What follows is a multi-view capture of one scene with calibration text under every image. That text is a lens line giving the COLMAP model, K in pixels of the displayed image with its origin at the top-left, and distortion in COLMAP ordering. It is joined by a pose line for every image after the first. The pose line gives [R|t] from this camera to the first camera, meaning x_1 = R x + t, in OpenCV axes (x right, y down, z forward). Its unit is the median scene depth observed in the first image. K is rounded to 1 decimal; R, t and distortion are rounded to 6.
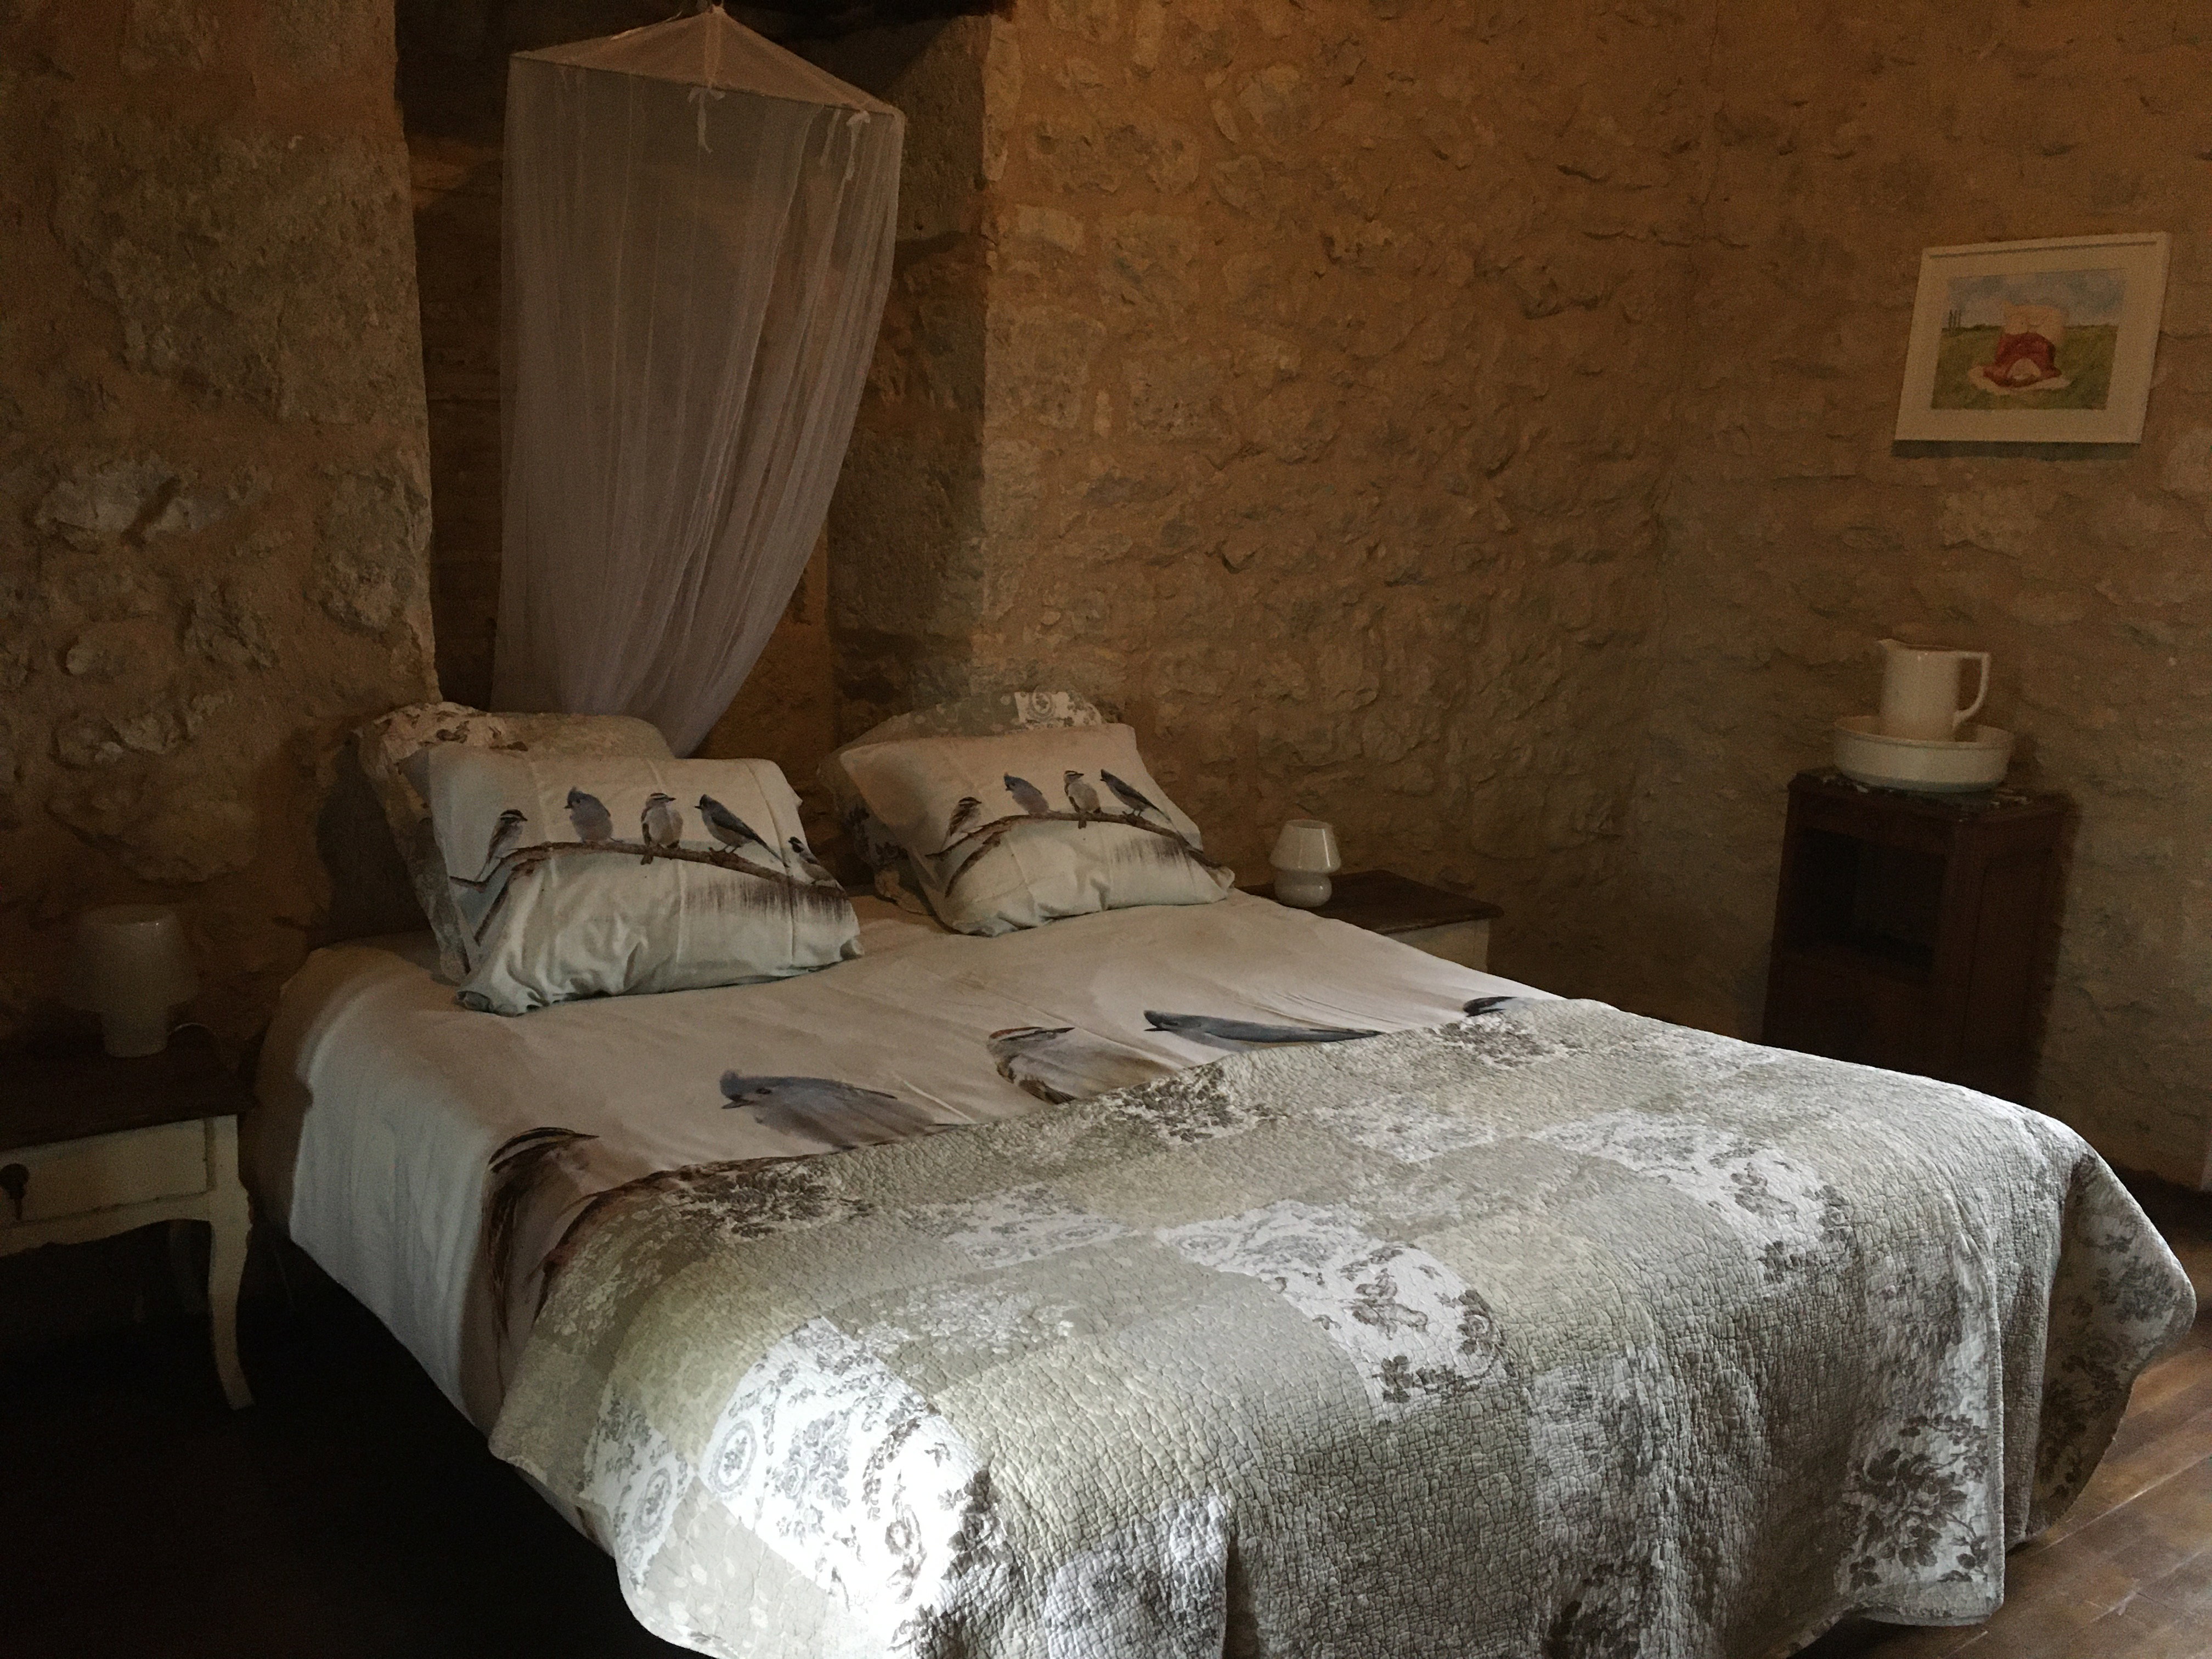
lens RADIAL K [[1893.2, 0, 1112.9], [0, 1893.2, 831.8], [0, 0, 1]] dist [0.064159, -0.065292]
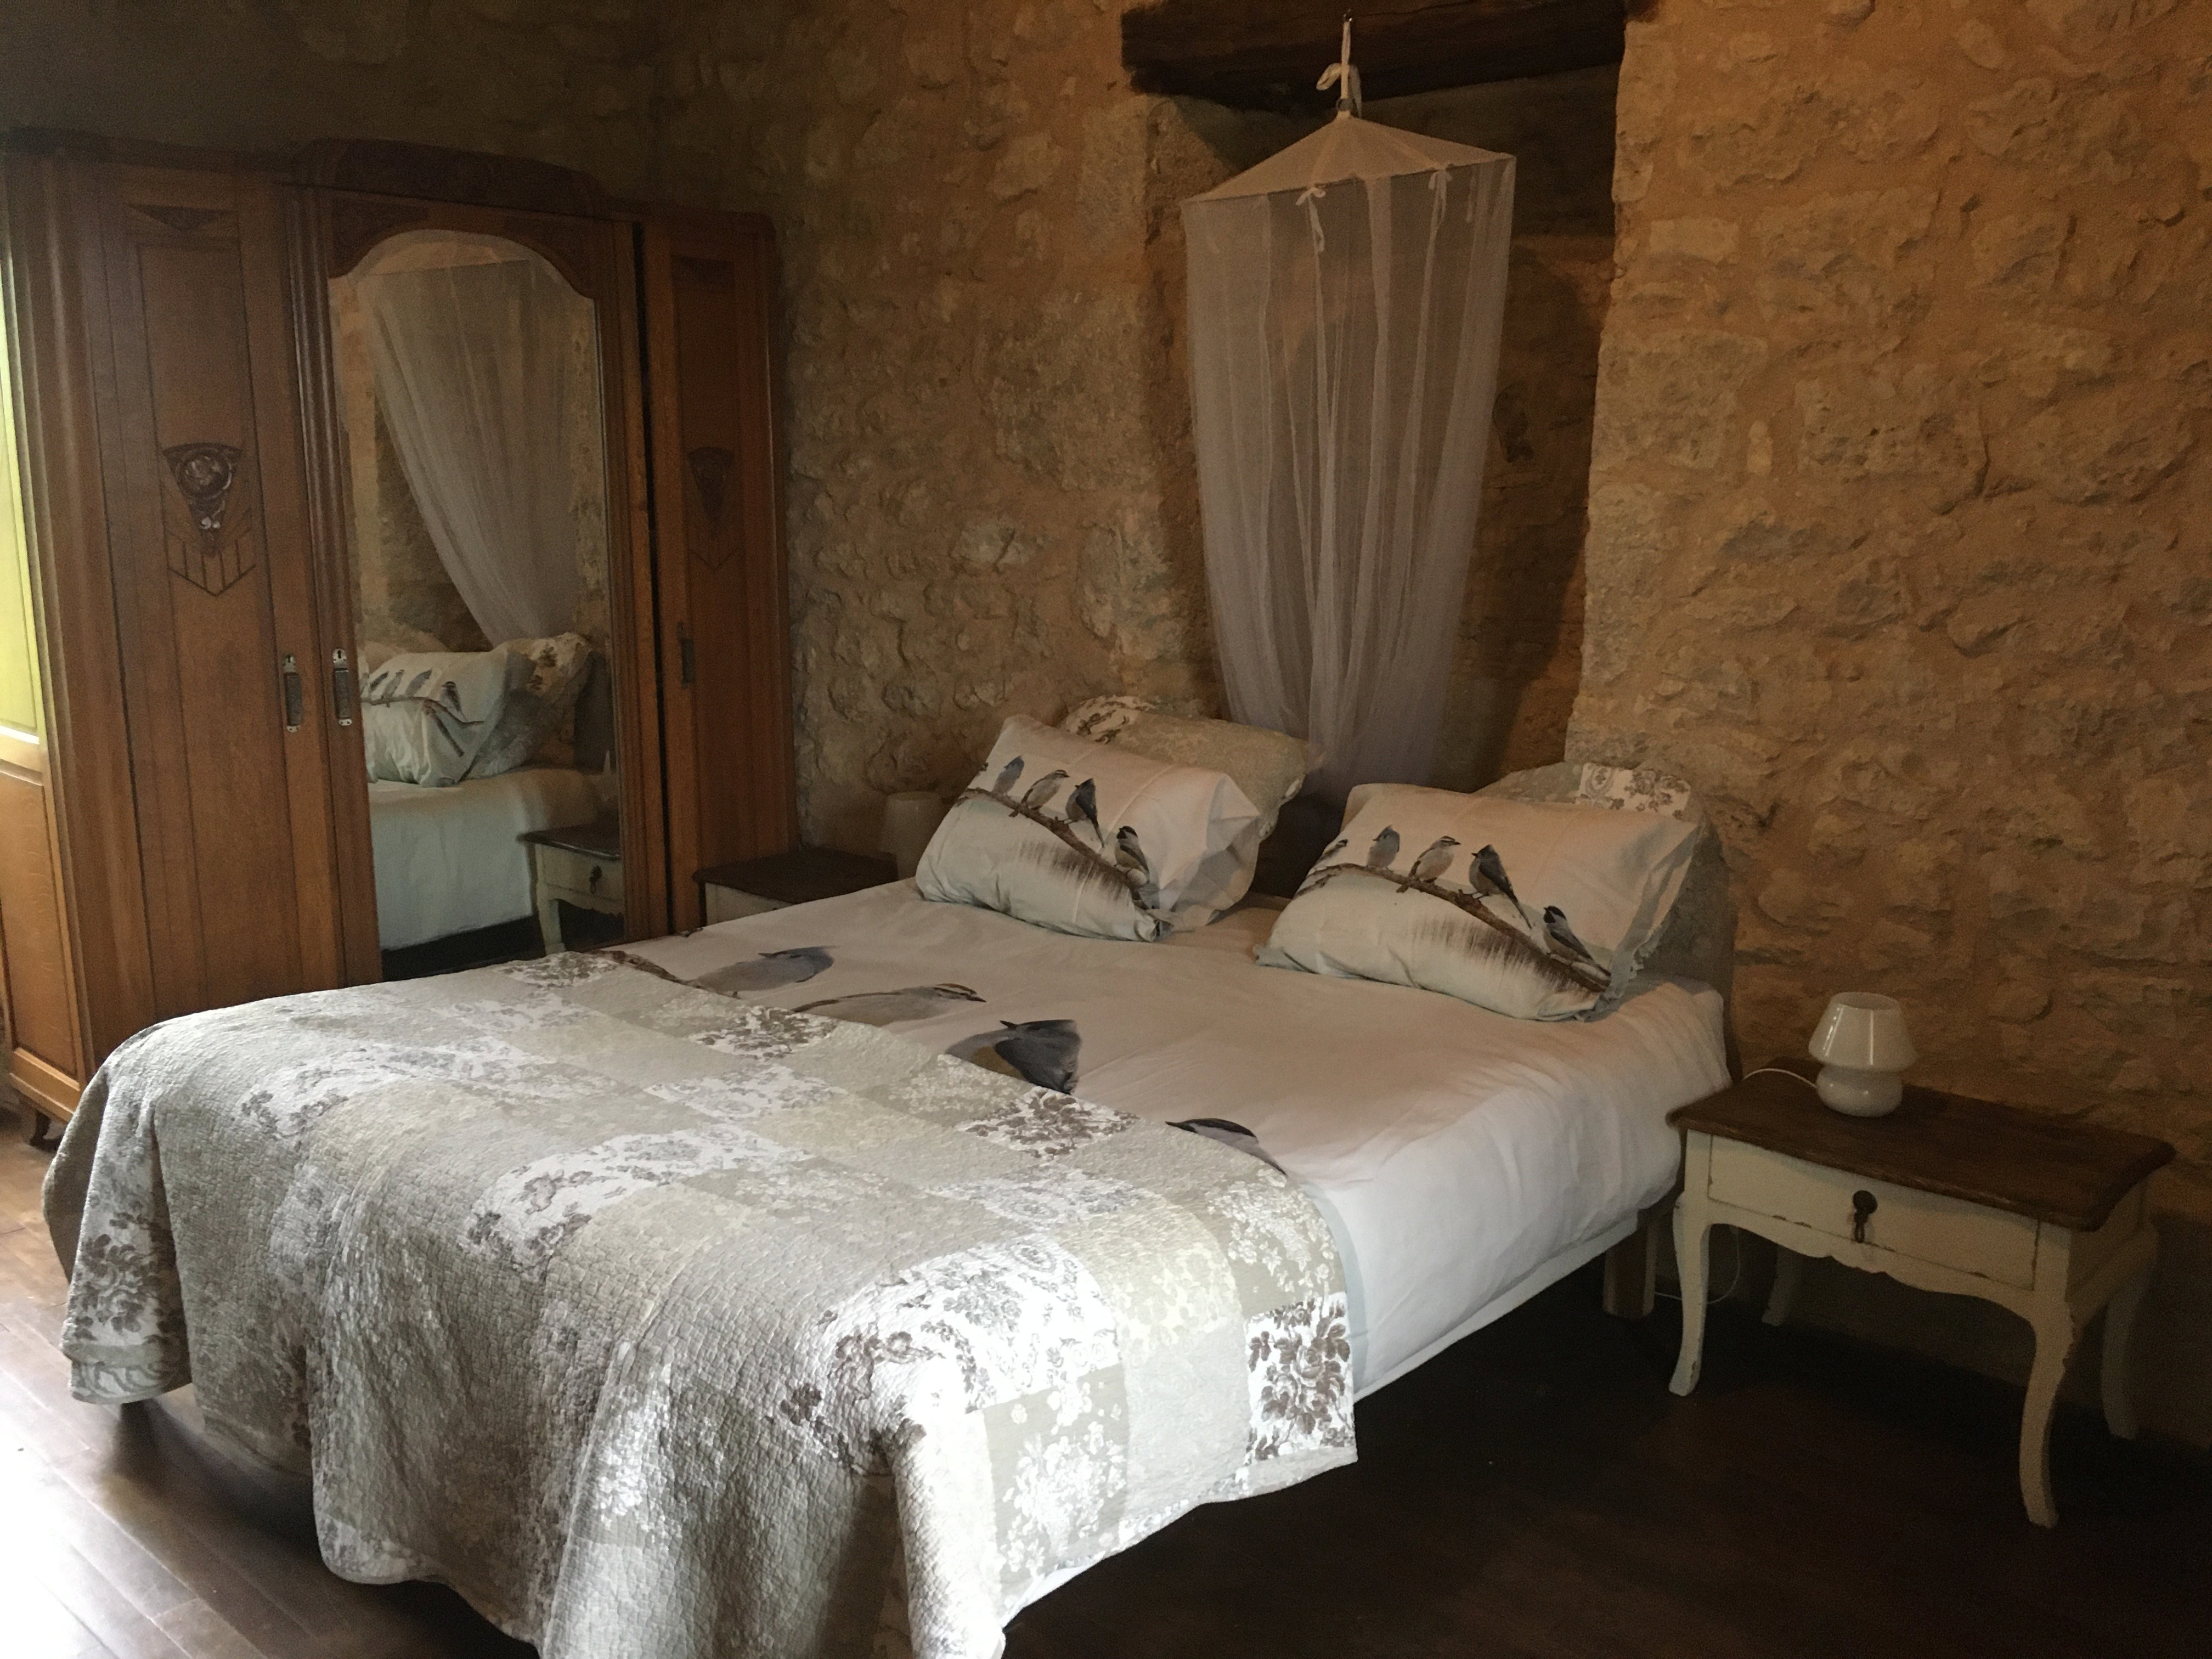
lens RADIAL K [[1893.2, 0, 1107.5], [0, 1893.2, 833.2], [0, 0, 1]] dist [0.064159, -0.065292]
pose [[0.206729, 0.146916, -0.967305, 0.785900], [-0.191665, 0.975587, 0.107212, -0.094873], [0.959441, 0.163235, 0.229841, 0.582725]]
